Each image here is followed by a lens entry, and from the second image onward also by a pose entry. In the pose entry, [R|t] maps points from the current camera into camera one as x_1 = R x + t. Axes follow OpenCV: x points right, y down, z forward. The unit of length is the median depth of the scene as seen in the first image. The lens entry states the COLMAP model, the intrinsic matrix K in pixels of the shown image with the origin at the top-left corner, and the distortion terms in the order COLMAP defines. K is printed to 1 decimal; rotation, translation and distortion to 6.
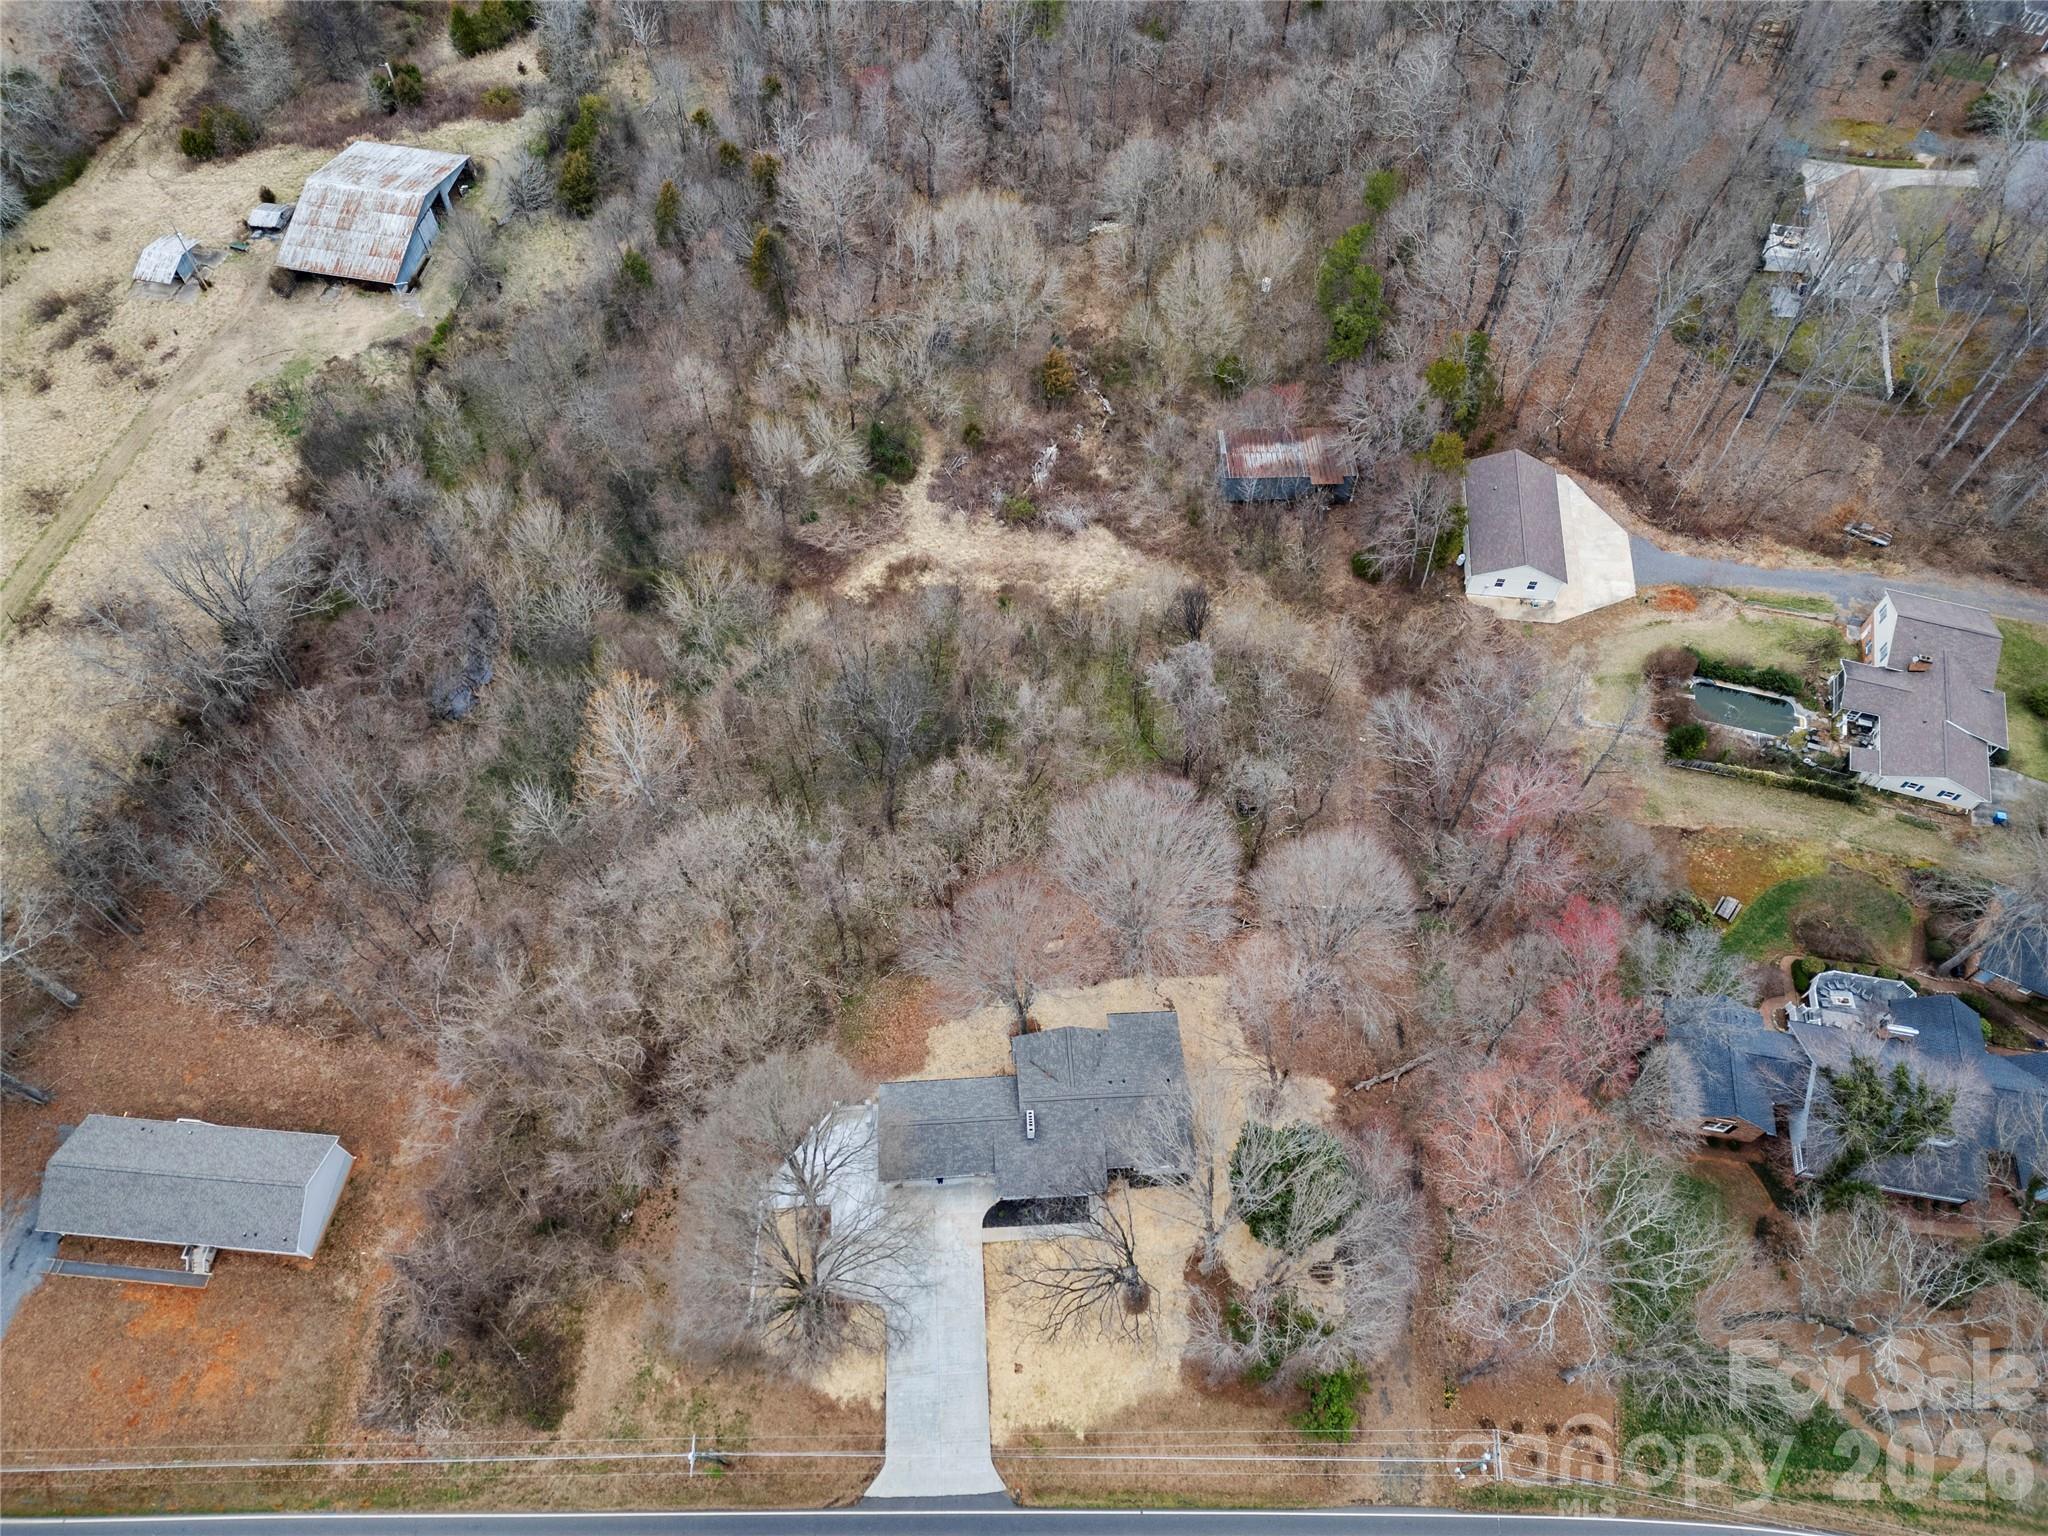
lens RADIAL K [[1467.9, 0, 1020.7], [0, 1467.9, 755.1], [0, 0, 1]] dist [0.073181, -0.061553]
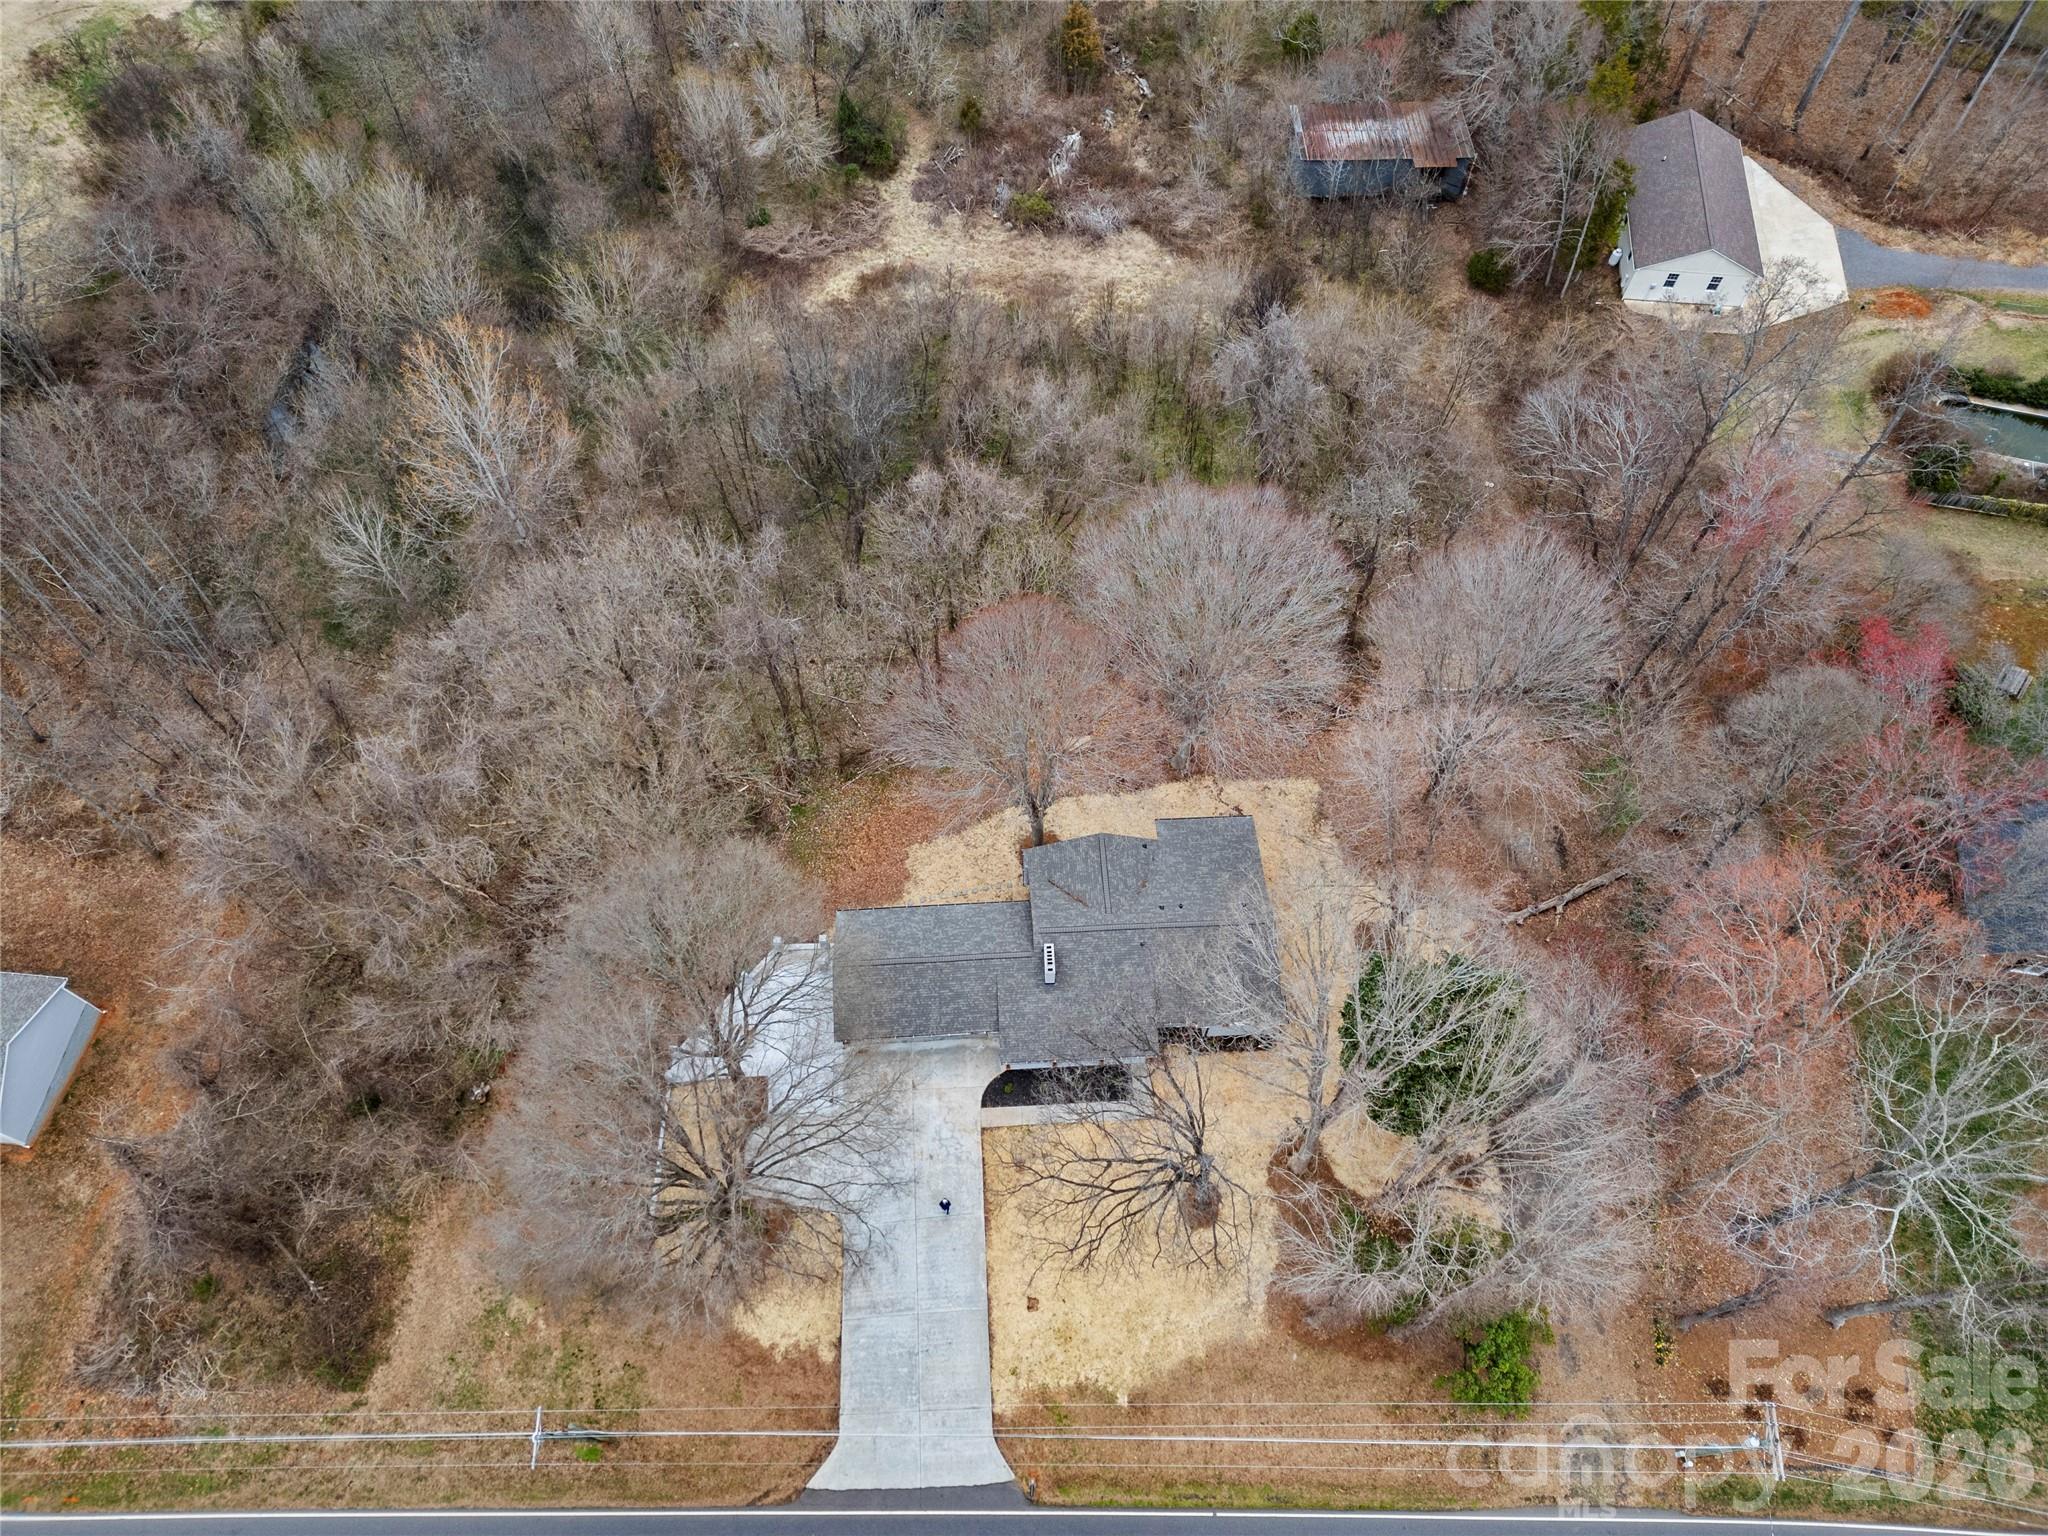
lens RADIAL K [[1467.9, 0, 1020.7], [0, 1467.9, 755.1], [0, 0, 1]] dist [0.073181, -0.061553]
pose [[0.999986, 0.000802, -0.005304, -0.003216], [-0.000555, 0.998926, 0.046321, 0.111439], [0.005335, -0.046317, 0.998913, 0.285631]]
